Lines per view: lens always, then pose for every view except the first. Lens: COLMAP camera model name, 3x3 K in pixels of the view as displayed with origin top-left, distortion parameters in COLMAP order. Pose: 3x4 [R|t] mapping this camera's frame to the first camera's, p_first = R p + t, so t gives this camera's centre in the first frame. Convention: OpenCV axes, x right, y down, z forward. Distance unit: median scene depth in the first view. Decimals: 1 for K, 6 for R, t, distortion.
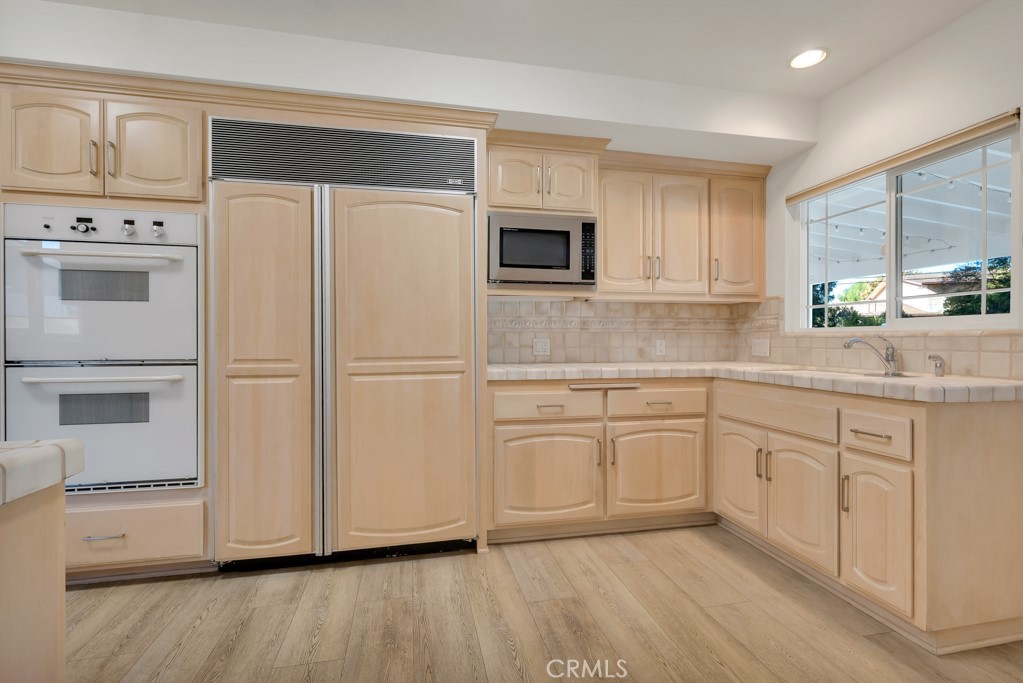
lens RADIAL K [[465.3, 0, 511.5], [0, 465.3, 341.5], [0, 0, 1]] dist [-0.000315, -0.000847]
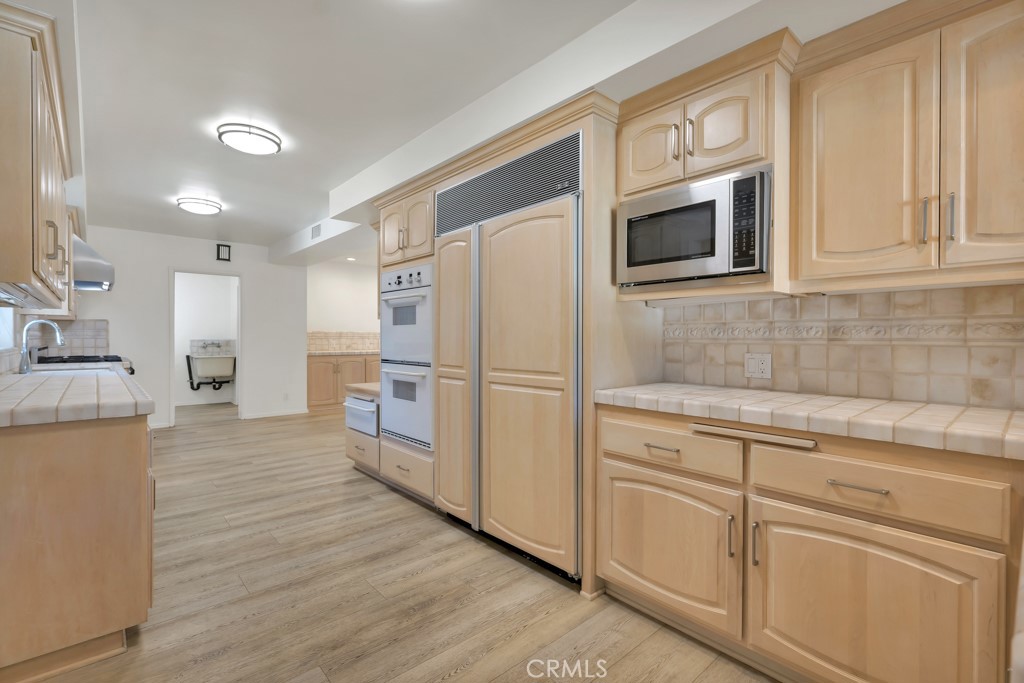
lens RADIAL K [[465.8, 0, 512.0], [0, 465.8, 341.5], [0, 0, 1]] dist [-0.000315, -0.000847]
pose [[0.490625, 0.008559, -0.871329, 0.608149], [-0.005323, 0.999963, 0.006825, -0.033960], [0.871355, 0.001289, 0.490652, 0.426624]]
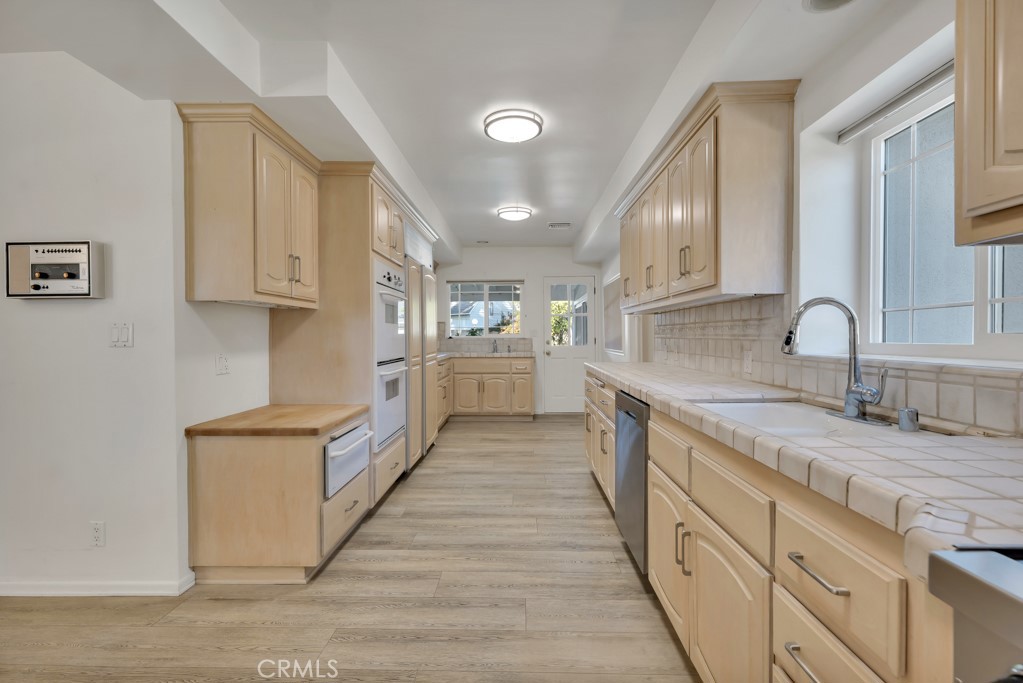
lens RADIAL K [[465.3, 0, 511.5], [0, 465.3, 341.5], [0, 0, 1]] dist [-0.000315, -0.000847]
pose [[0.234625, -0.013943, 0.971986, -1.936168], [0.006691, 0.999897, 0.012729, -0.035441], [-0.972063, 0.003517, 0.234694, 0.162040]]
